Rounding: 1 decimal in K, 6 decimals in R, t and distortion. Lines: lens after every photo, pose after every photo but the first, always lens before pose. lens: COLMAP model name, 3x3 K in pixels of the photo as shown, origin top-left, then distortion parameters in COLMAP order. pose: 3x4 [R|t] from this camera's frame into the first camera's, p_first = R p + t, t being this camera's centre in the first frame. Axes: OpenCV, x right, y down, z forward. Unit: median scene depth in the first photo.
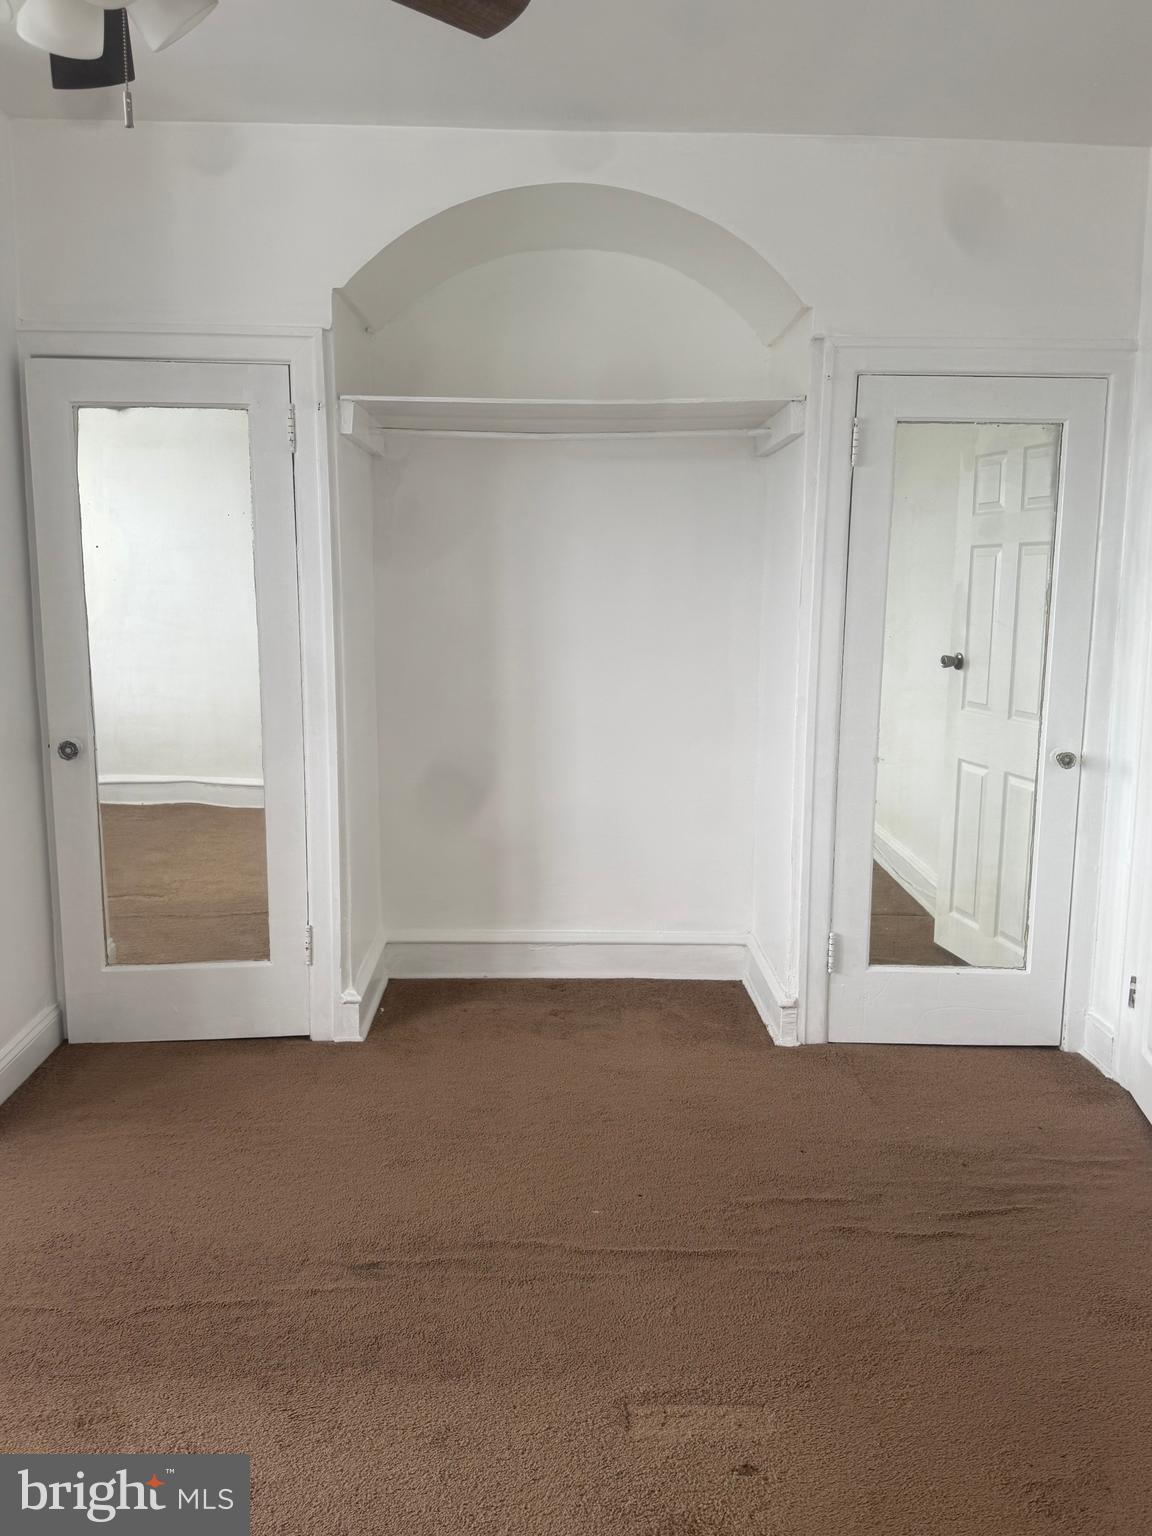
lens RADIAL K [[1188.8, 0, 576.0], [0, 1188.8, 768.0], [0, 0, 1]] dist [0.115298, -0.296996]
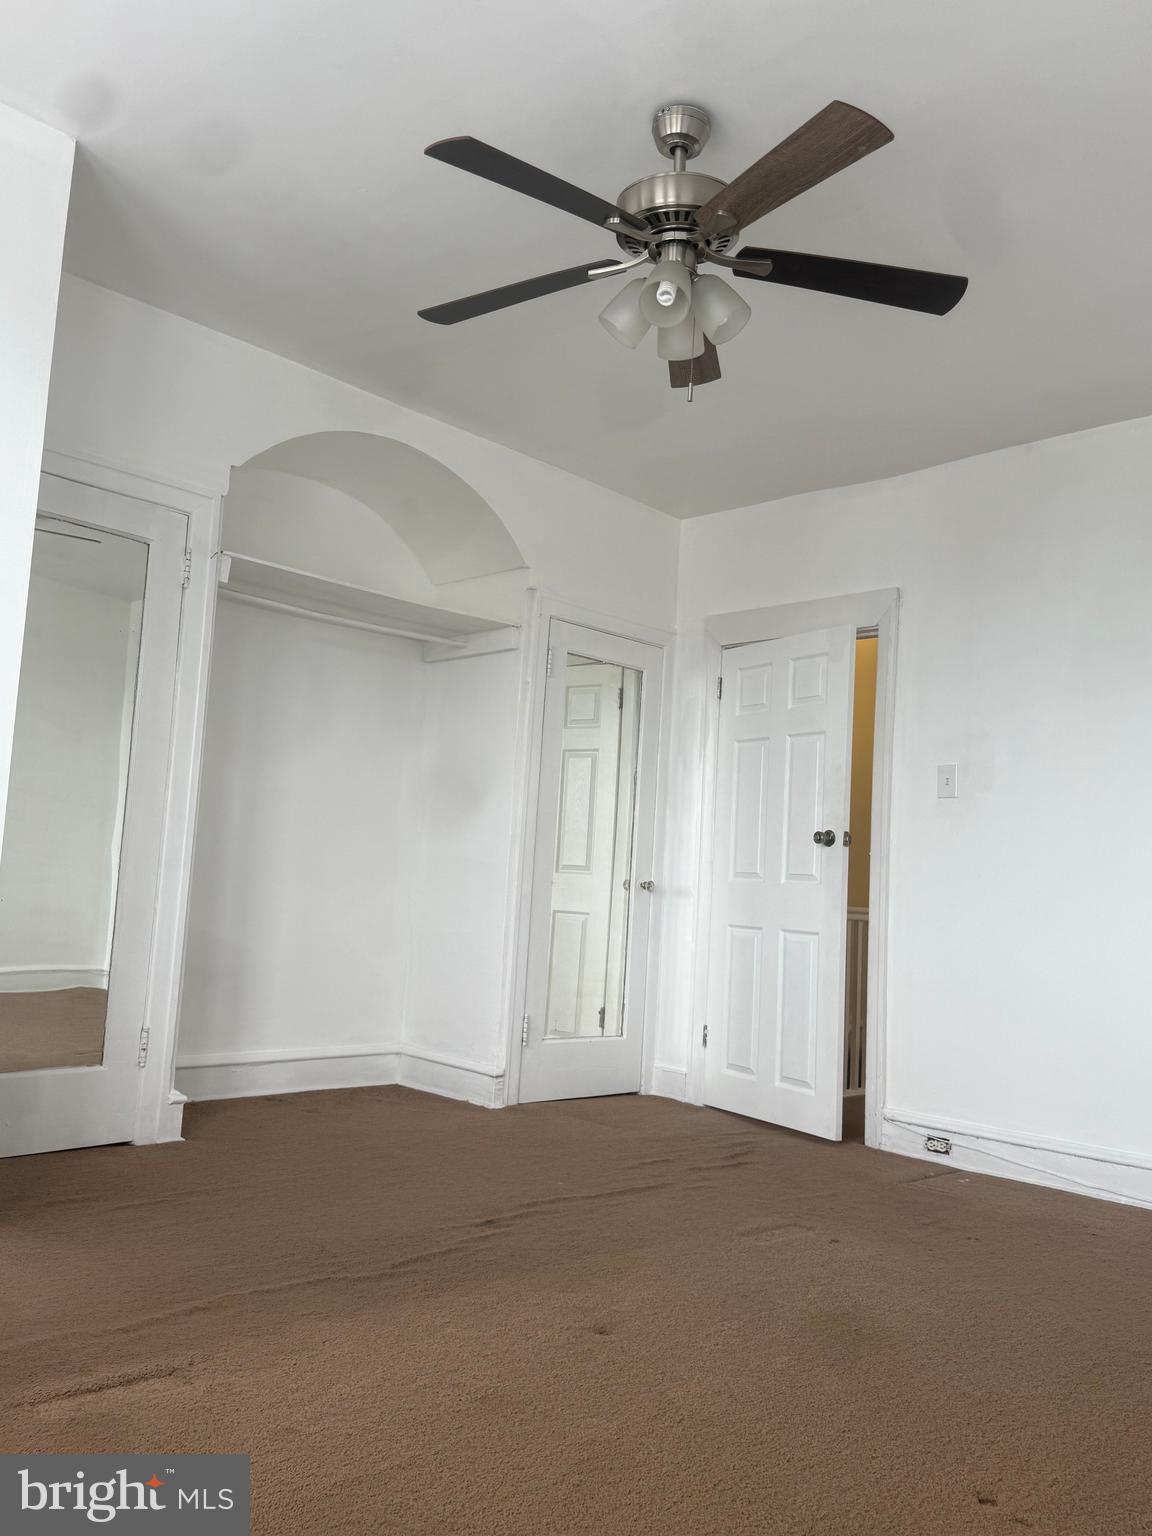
lens RADIAL K [[1188.7, 0, 574.5], [0, 1188.7, 761.2], [0, 0, 1]] dist [0.001535, -0.001448]
pose [[0.722771, 0.106017, 0.682908, -0.675451], [0.053541, 0.976603, -0.208277, 0.141262], [-0.689011, 0.187099, 0.700184, -0.008711]]
